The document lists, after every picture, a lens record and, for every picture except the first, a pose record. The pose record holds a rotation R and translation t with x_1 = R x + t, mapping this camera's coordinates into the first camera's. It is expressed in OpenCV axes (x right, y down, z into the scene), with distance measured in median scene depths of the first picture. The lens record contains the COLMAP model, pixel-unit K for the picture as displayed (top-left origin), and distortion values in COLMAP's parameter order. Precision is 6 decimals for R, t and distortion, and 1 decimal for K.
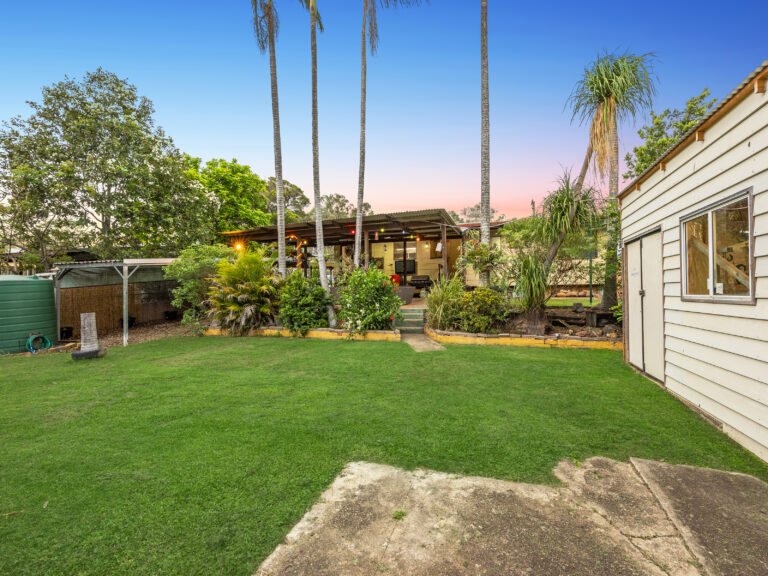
lens RADIAL K [[348.3, 0, 384.7], [0, 348.3, 290.4], [0, 0, 1]] dist [-0.001287, 0.000466]
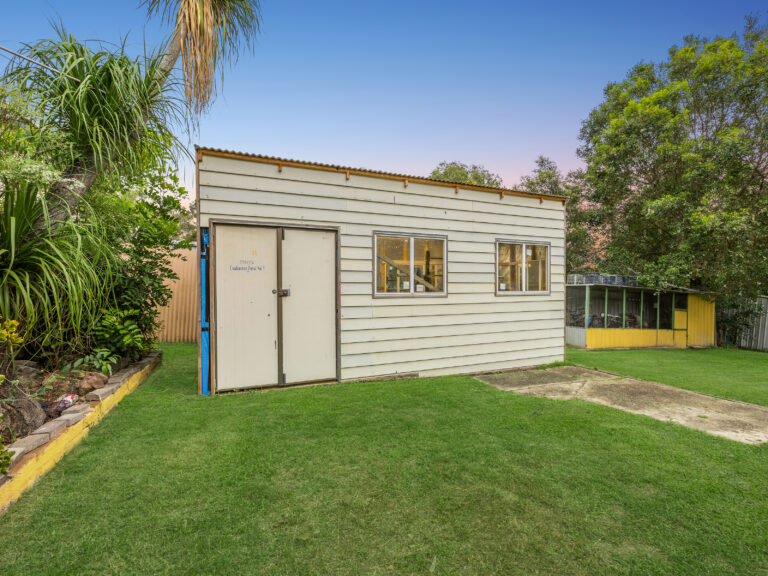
lens RADIAL K [[348.3, 0, 386.7], [0, 348.3, 288.6], [0, 0, 1]] dist [-0.001287, 0.000466]
pose [[-0.686996, 0.014599, 0.726514, -0.115480], [0.010438, 0.999893, -0.010223, 0.012373], [-0.726586, 0.000560, -0.687075, 2.663563]]
